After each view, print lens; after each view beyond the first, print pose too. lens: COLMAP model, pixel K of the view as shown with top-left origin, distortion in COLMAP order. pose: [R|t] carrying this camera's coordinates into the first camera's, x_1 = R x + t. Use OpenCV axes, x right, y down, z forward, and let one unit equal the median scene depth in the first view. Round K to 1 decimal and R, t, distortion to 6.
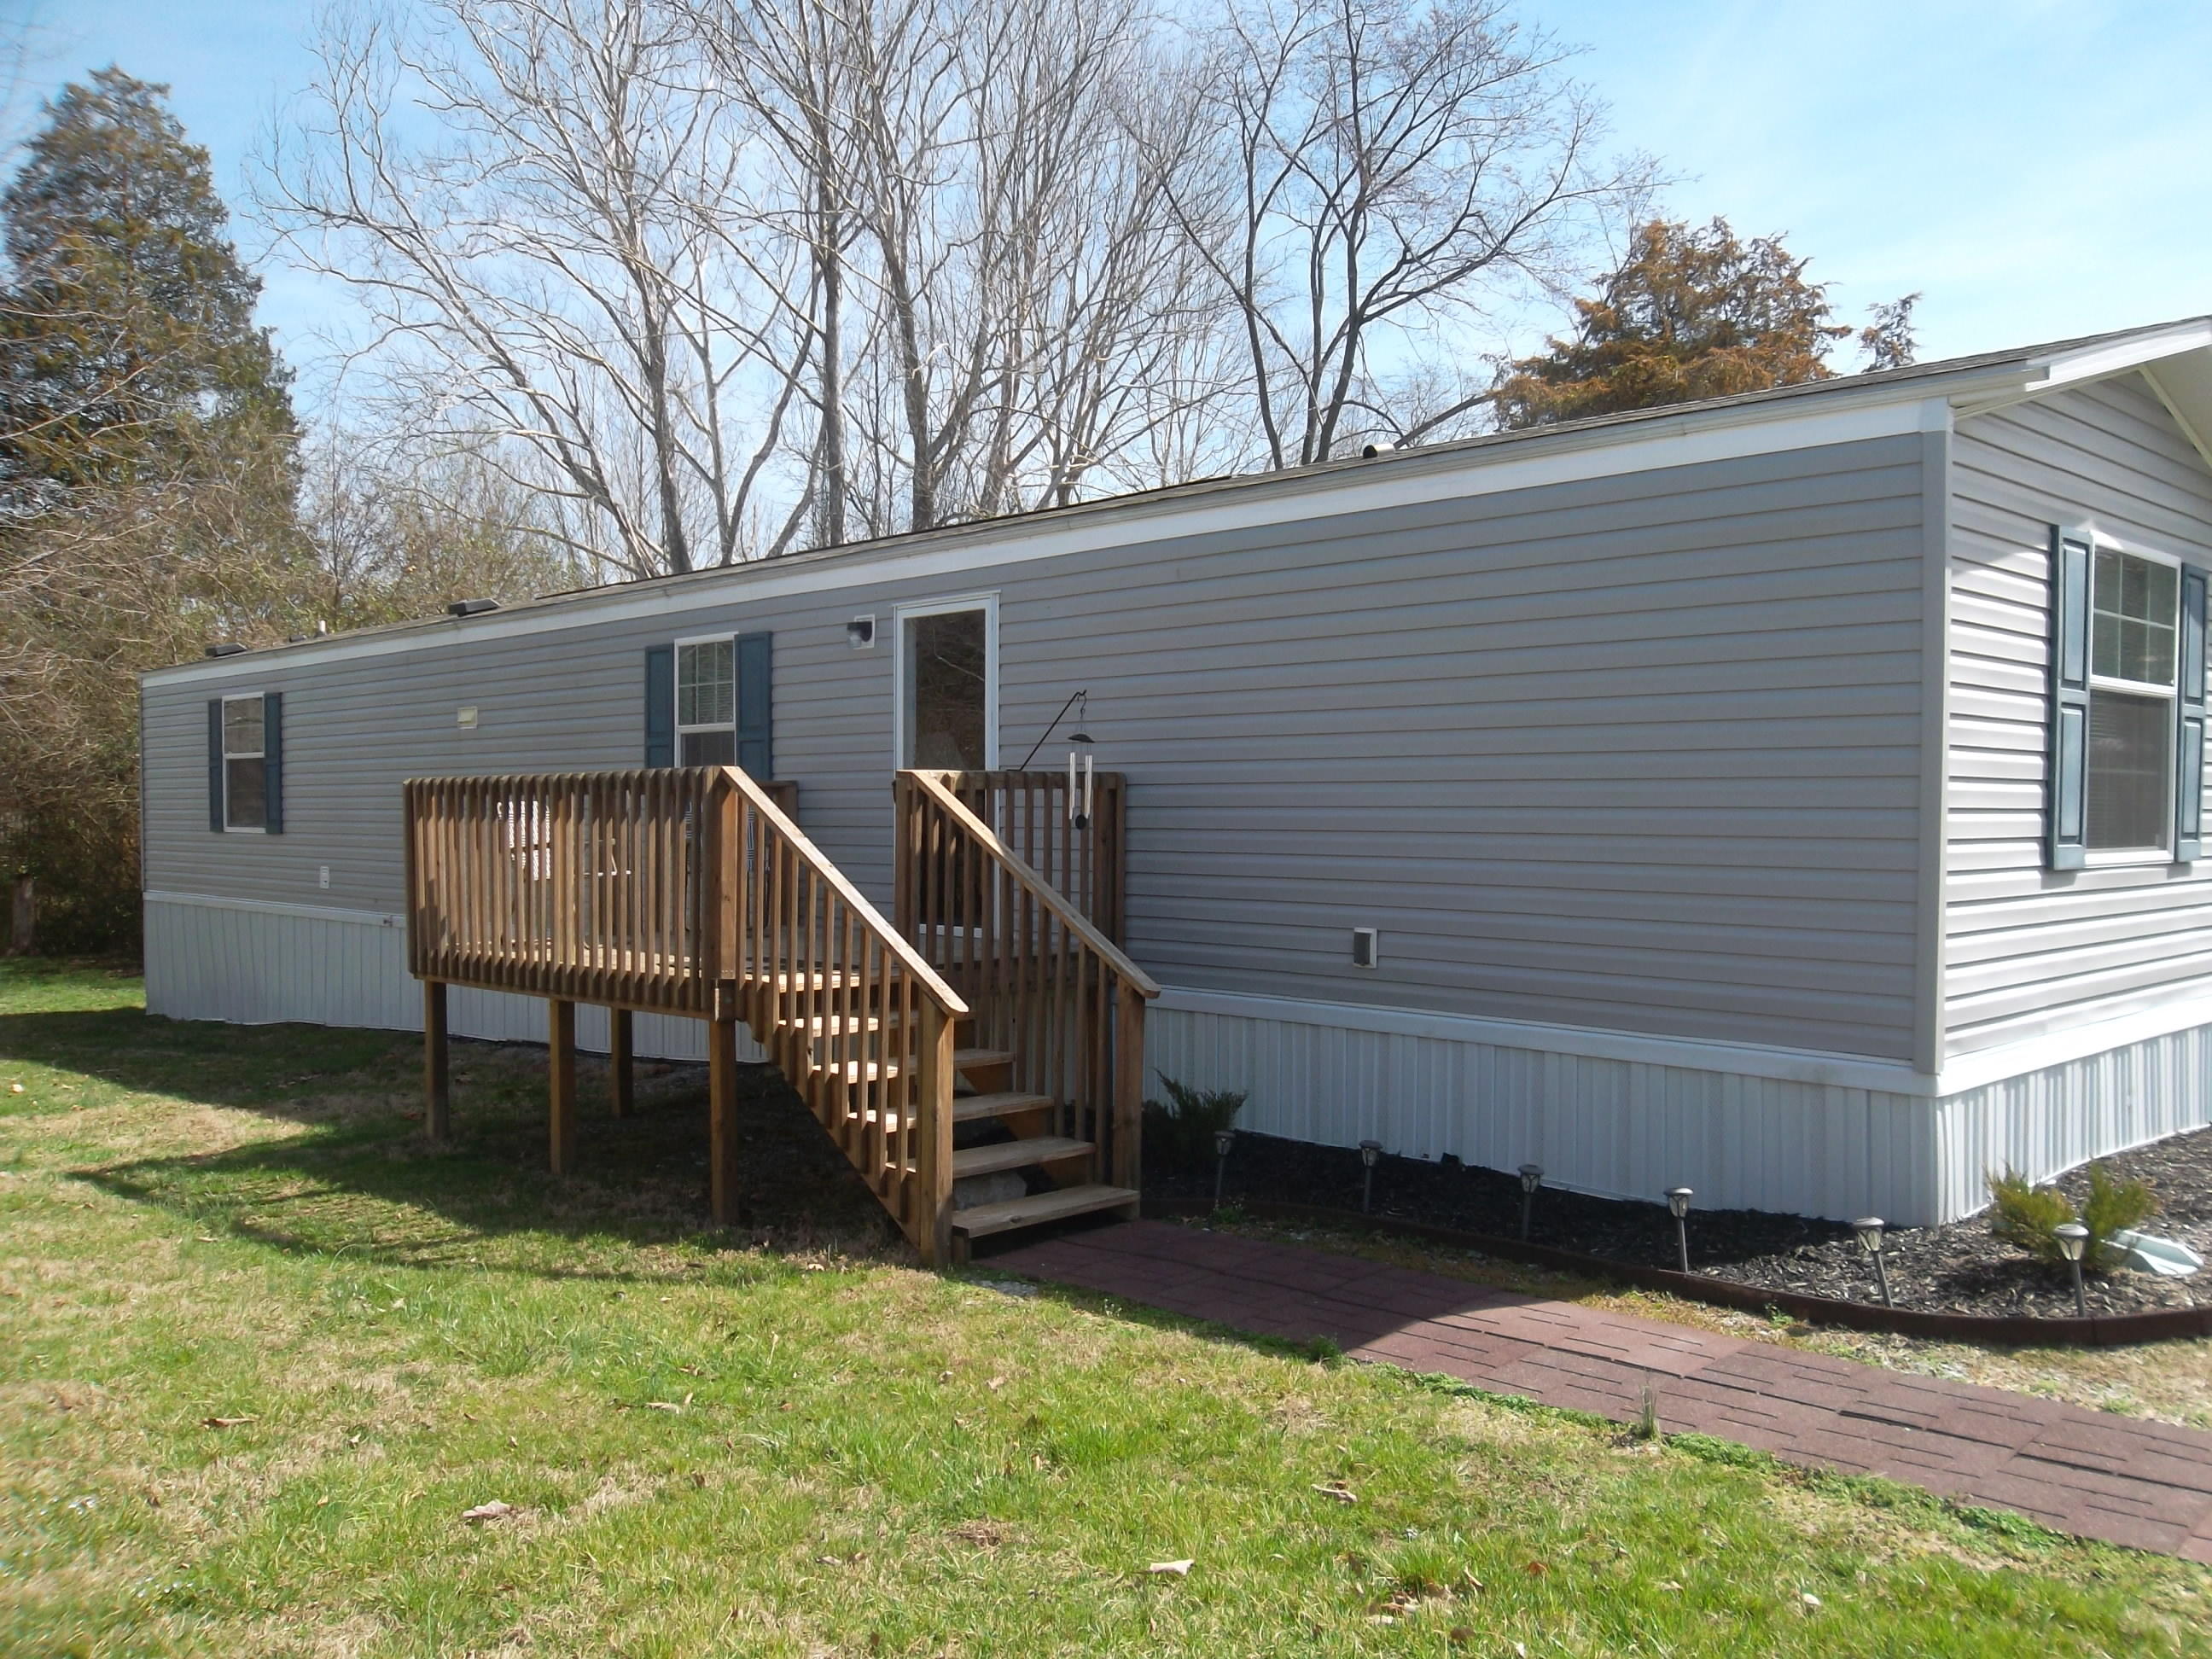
lens RADIAL K [[1811.5, 0, 1105.0], [0, 1811.5, 830.3], [0, 0, 1]] dist [0.015360, 0.001887]
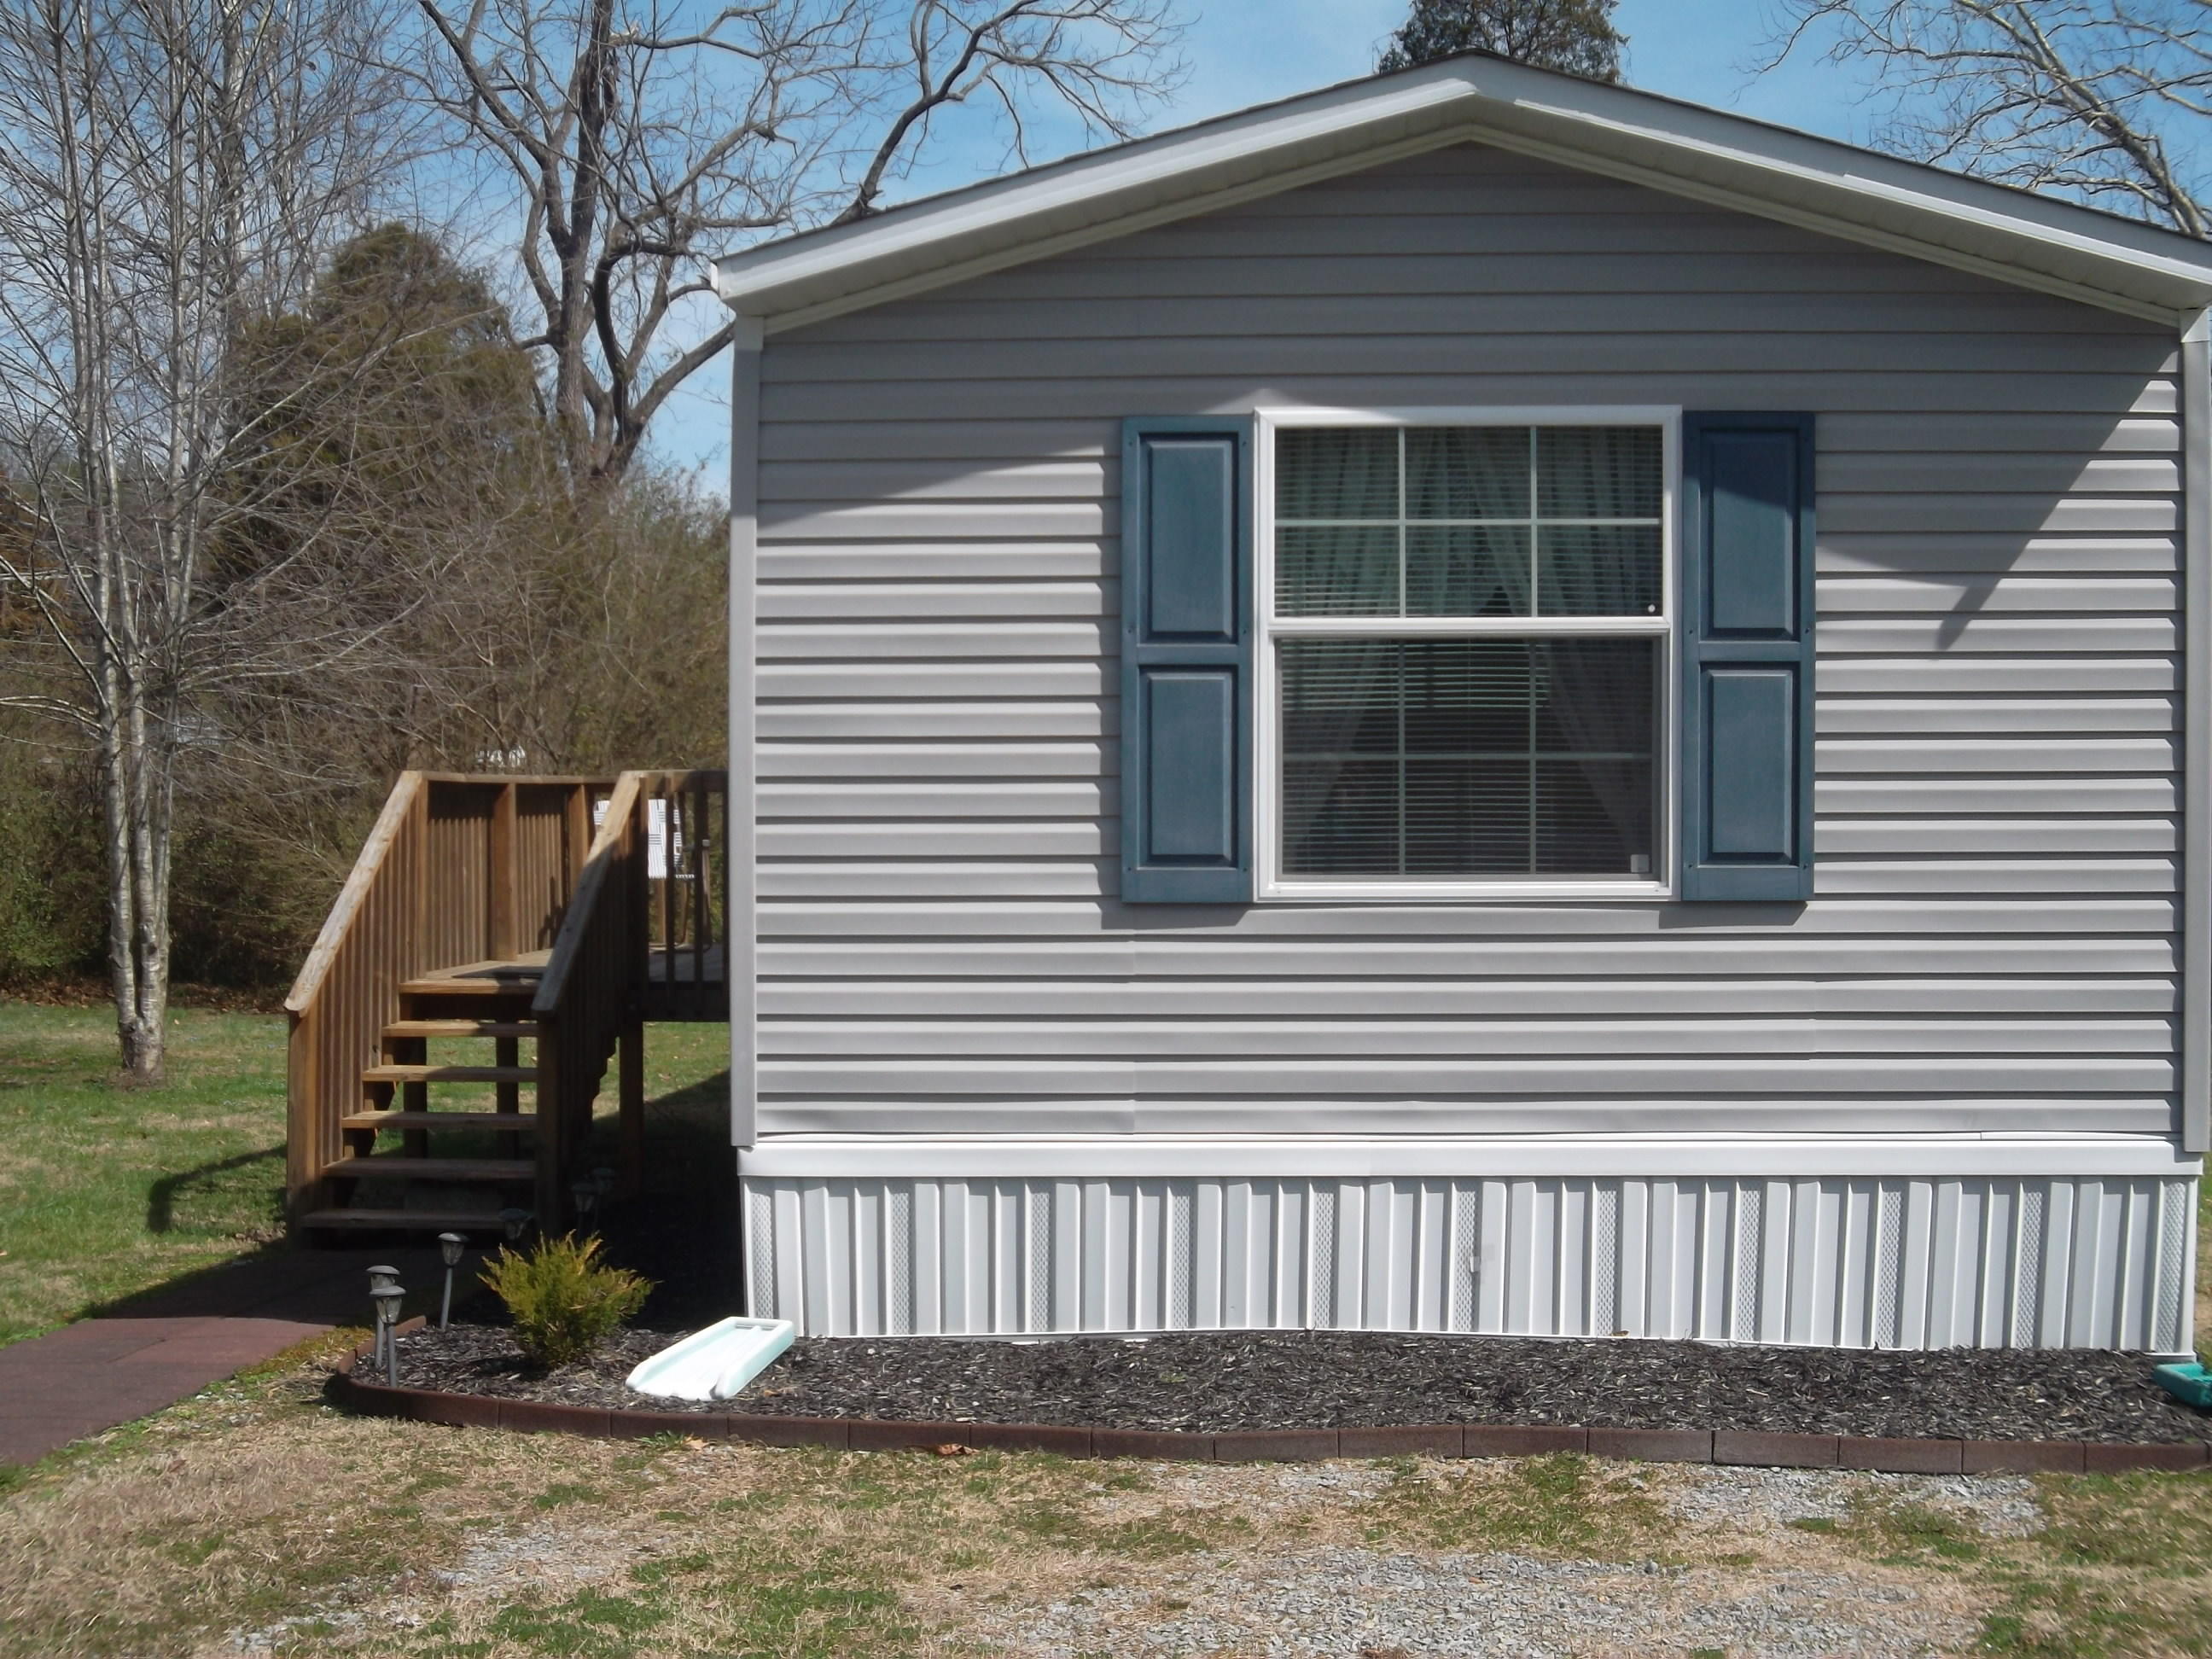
lens RADIAL K [[2851.2, 0, 1106.4], [0, 2851.2, 850.2], [0, 0, 1]] dist [-0.147278, 0.000000]
pose [[0.669804, 0.008475, -0.742490, 1.175967], [-0.003057, 0.999958, 0.008656, -0.007105], [0.742532, -0.003528, 0.669801, 0.216729]]
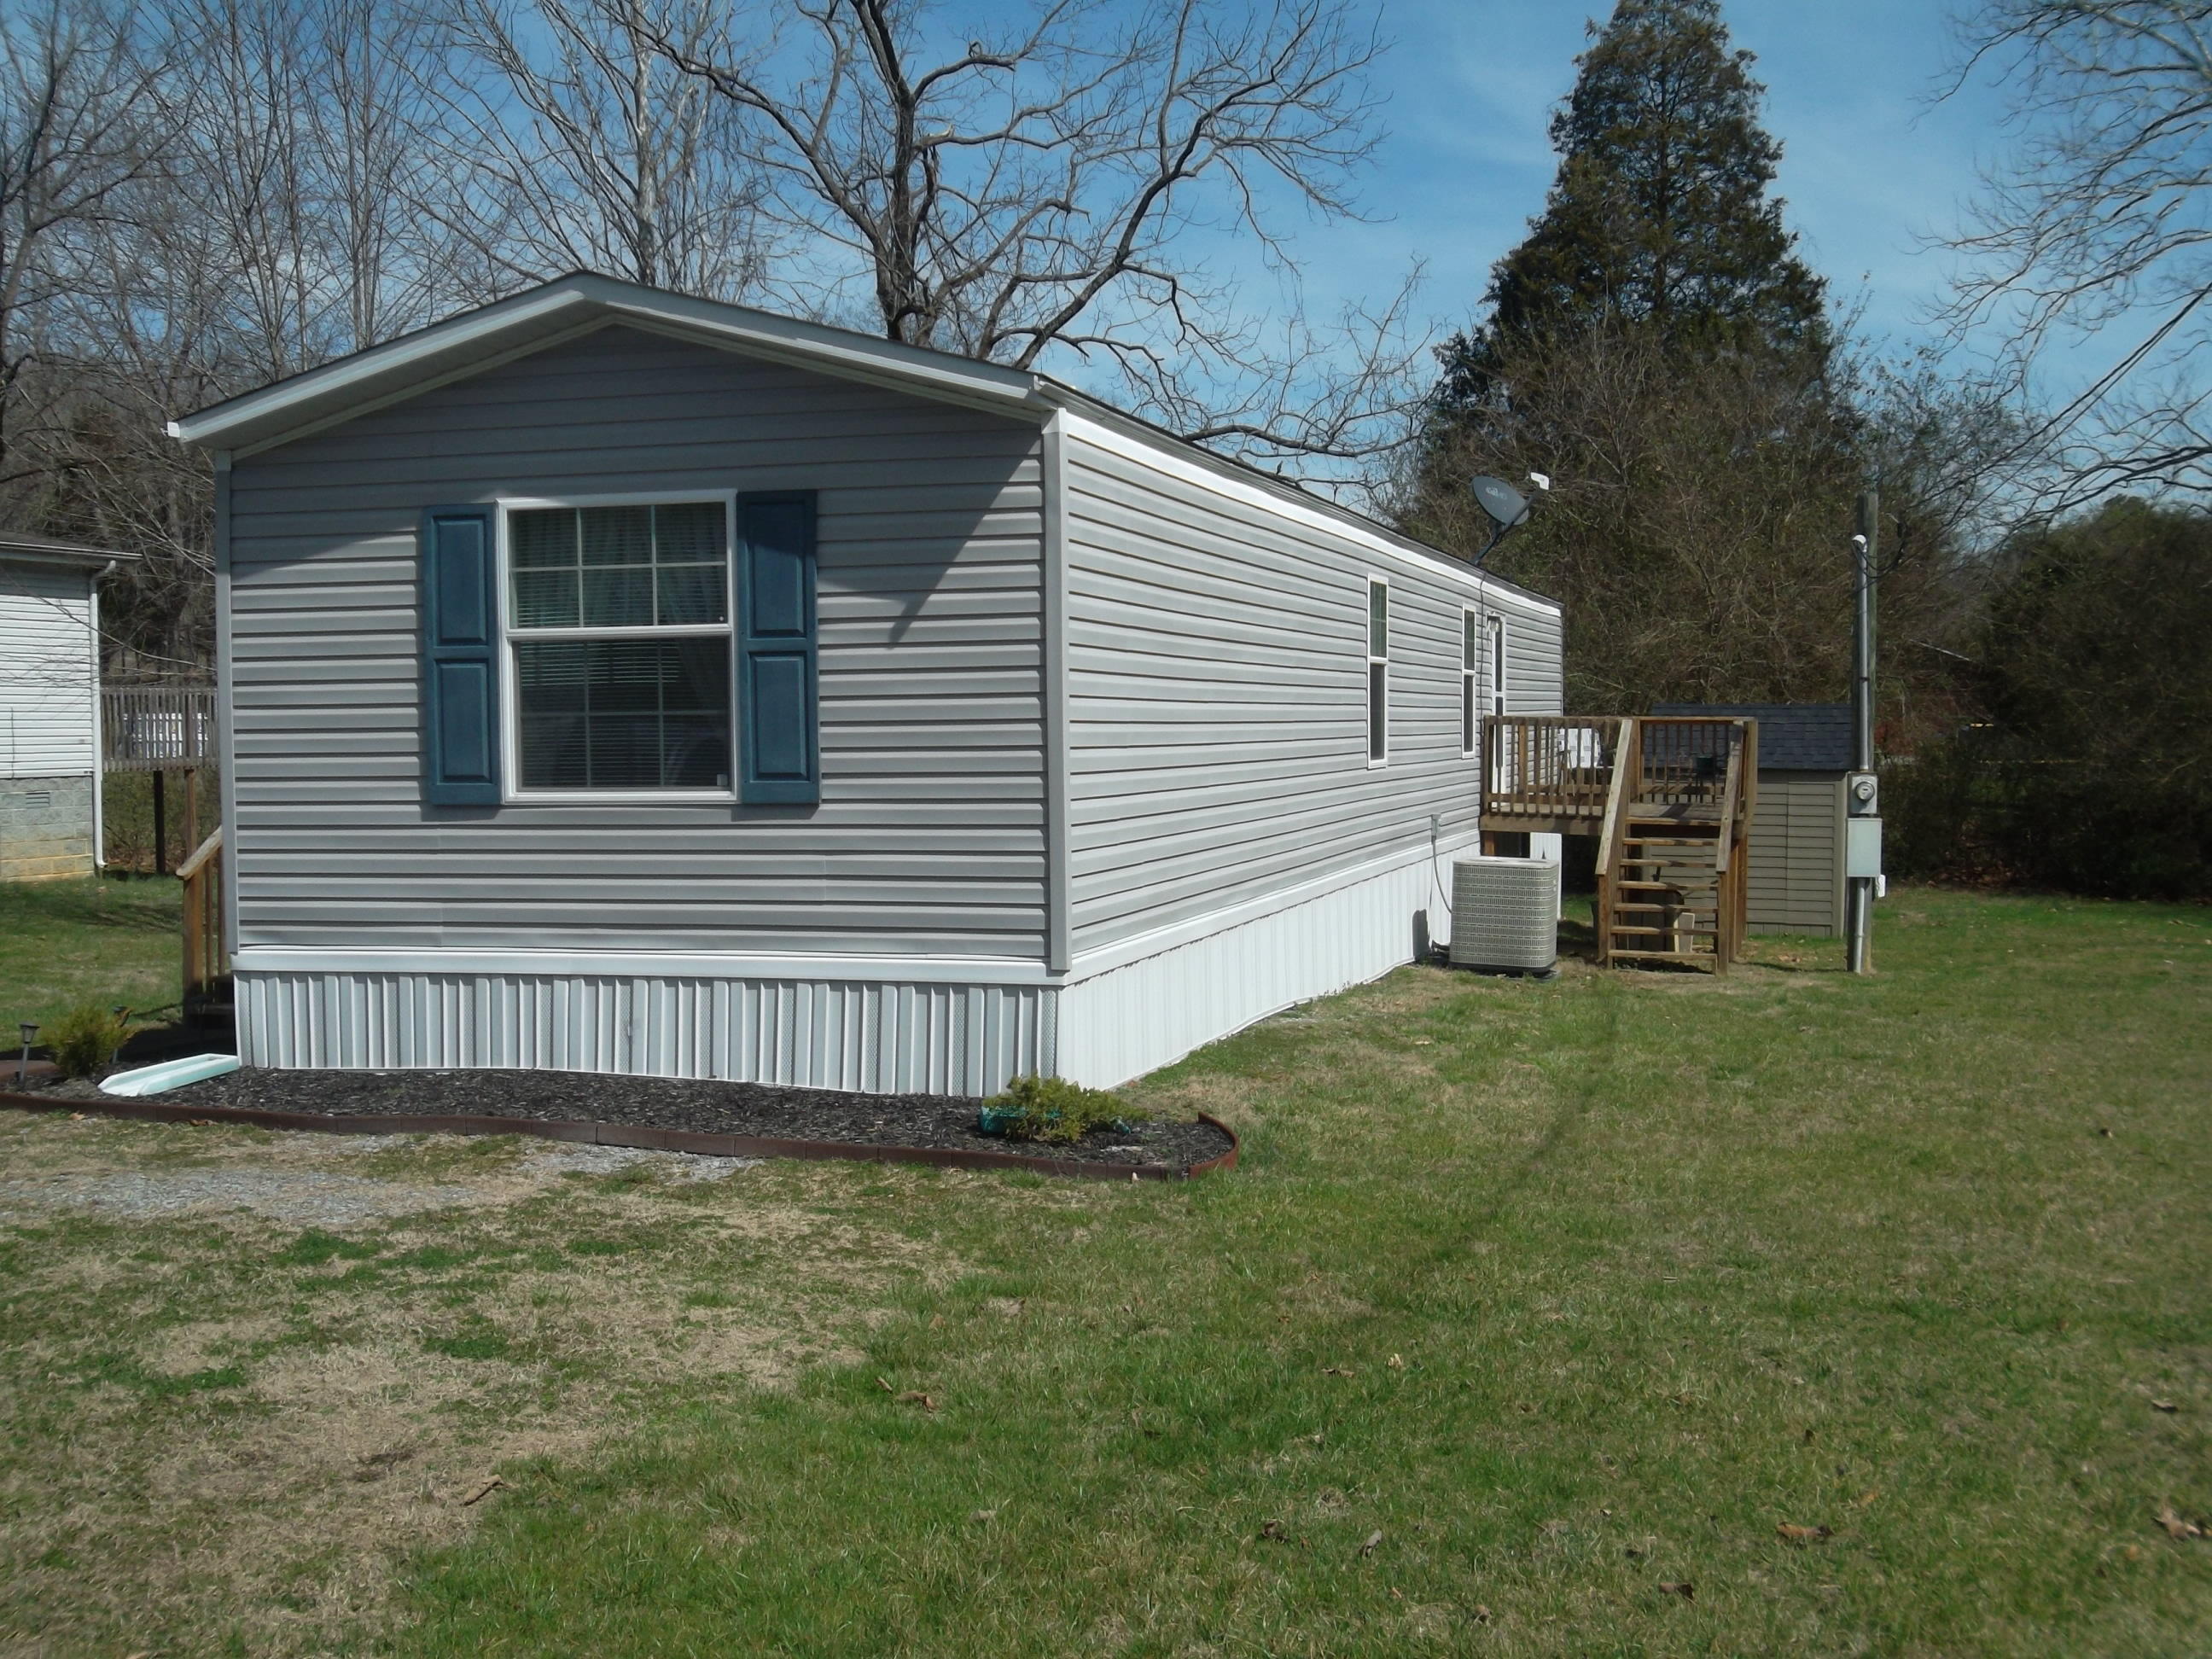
lens RADIAL K [[2389.5, 0, 1116.1], [0, 2389.5, 818.3], [0, 0, 1]] dist [0.018610, 0.000000]
pose [[0.491311, 0.022896, -0.870683, 1.810475], [0.002438, 0.999614, 0.027662, -0.009284], [0.870981, -0.015714, 0.491066, 0.550576]]
